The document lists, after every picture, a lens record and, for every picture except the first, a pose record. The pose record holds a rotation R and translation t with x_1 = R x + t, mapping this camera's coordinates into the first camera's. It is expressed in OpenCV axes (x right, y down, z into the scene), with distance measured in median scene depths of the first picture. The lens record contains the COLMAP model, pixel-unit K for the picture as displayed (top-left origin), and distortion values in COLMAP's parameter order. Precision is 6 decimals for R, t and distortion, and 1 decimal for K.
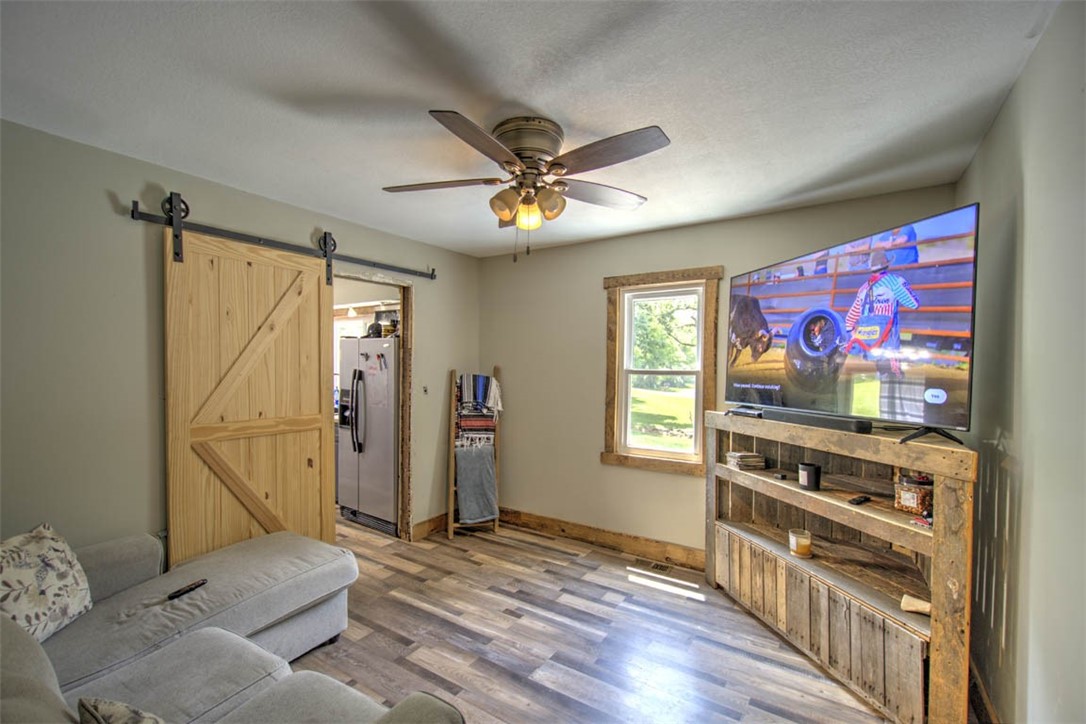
lens RADIAL K [[465.3, 0, 534.2], [0, 465.3, 370.8], [0, 0, 1]] dist [0.000638, 0.000054]
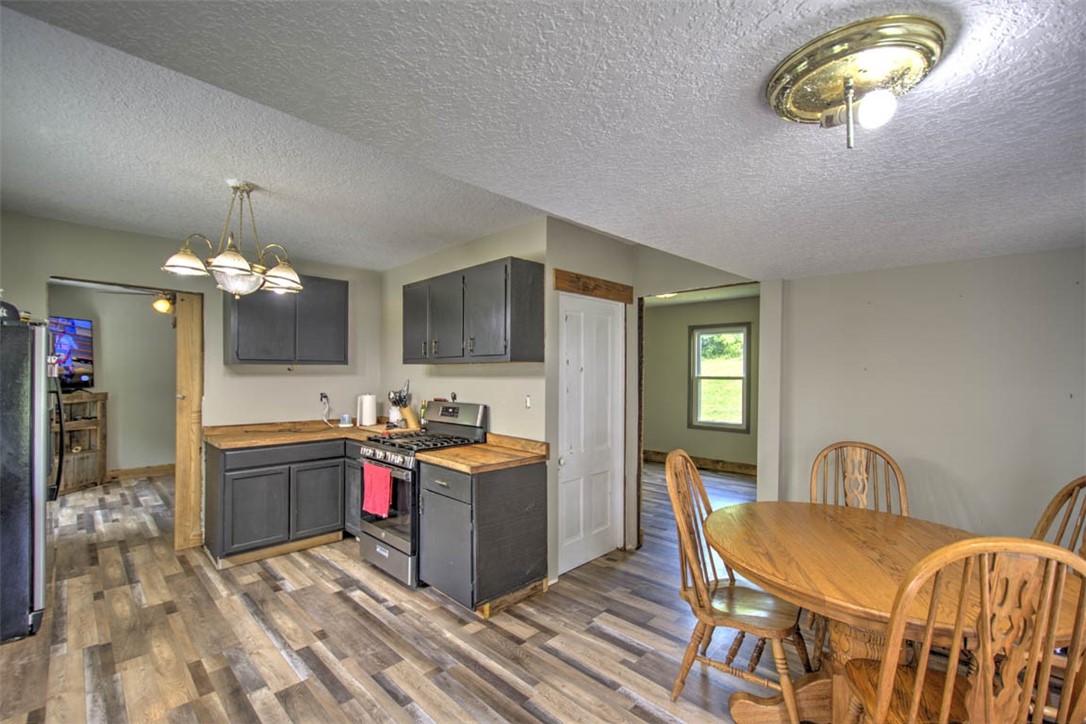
lens RADIAL K [[465.3, 0, 534.2], [0, 465.3, 370.8], [0, 0, 1]] dist [0.000638, 0.000054]
pose [[-0.979710, -0.003616, 0.200390, -1.658470], [0.000350, 0.999805, 0.019752, -0.034187], [-0.200422, 0.019422, -0.979517, 2.099037]]
